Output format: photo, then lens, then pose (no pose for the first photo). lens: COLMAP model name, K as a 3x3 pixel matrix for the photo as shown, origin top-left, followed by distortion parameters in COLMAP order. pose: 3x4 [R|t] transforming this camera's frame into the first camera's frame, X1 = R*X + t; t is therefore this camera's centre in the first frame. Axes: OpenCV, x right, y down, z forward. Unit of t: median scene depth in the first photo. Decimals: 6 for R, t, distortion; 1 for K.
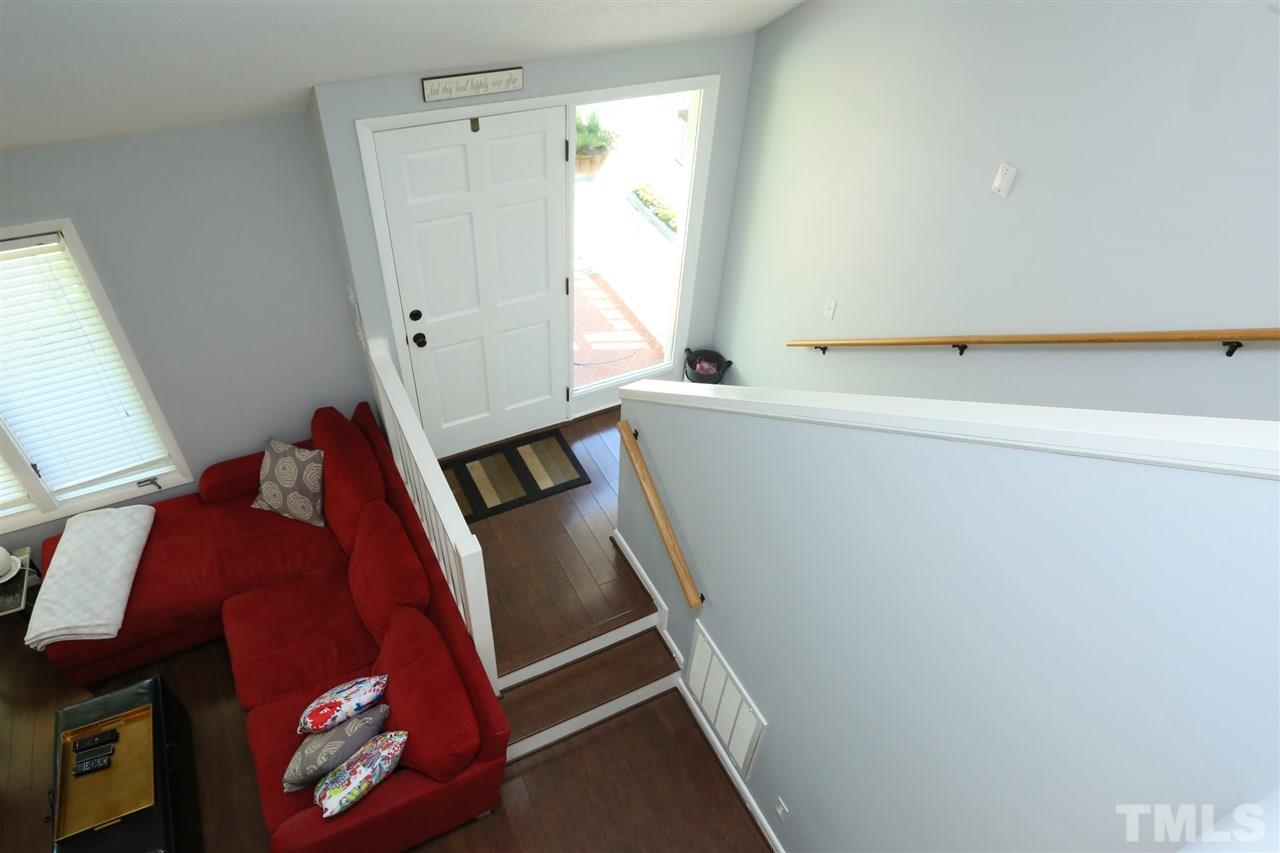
lens RADIAL K [[786.1, 0, 640.0], [0, 786.1, 426.5], [0, 0, 1]] dist [-0.003368, -0.000185]
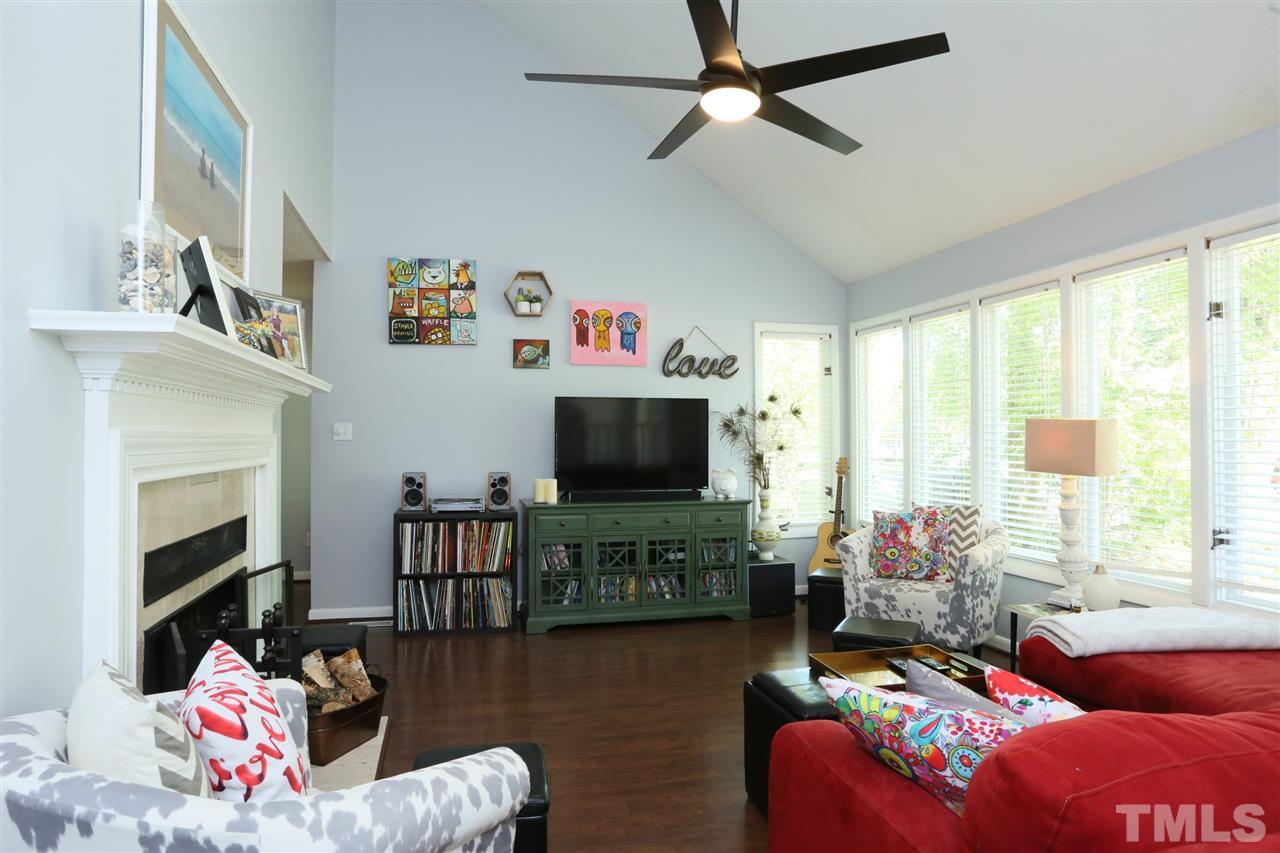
lens RADIAL K [[742.7, 0, 636.0], [0, 742.7, 426.0], [0, 0, 1]] dist [-0.073487, 0.058721]
pose [[-0.217449, -0.070546, -0.973519, 0.109455], [-0.677667, 0.728735, 0.098559, 0.348697], [0.702484, 0.681153, -0.206269, 0.768394]]
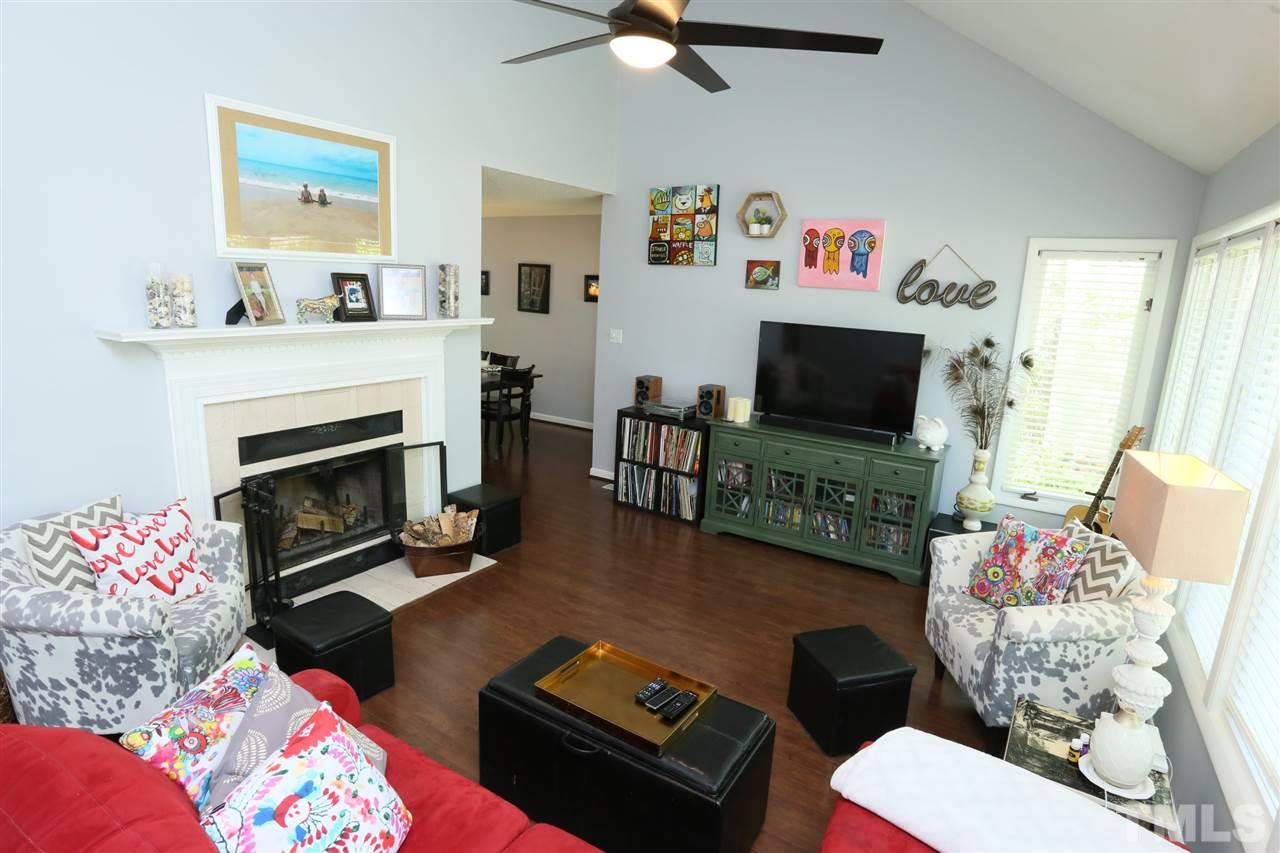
lens RADIAL K [[673.8, 0, 637.1], [0, 673.8, 422.3], [0, 0, 1]] dist [-0.069137, 0.036938]
pose [[-0.851847, 0.015604, -0.523559, -0.336580], [-0.420906, 0.574547, 0.701951, -0.162209], [0.311762, 0.818323, -0.482858, 1.056850]]
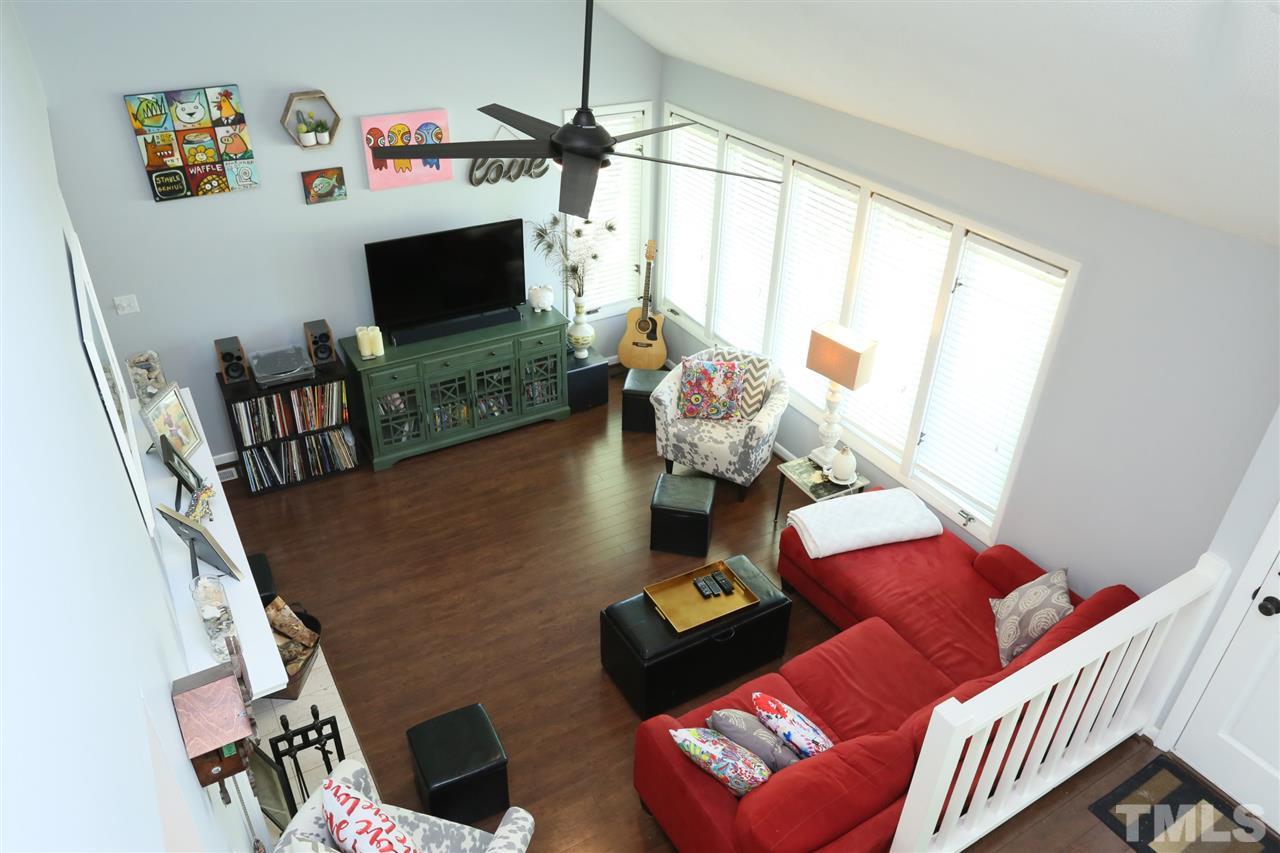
lens RADIAL K [[898.4, 0, 633.8], [0, 898.4, 426.6], [0, 0, 1]] dist [-0.046933, 0.074611]
pose [[0.066583, 0.489491, -0.869463, 0.357909], [-0.698528, 0.645100, 0.309686, -0.076416], [0.712478, 0.586724, 0.384876, 0.241923]]
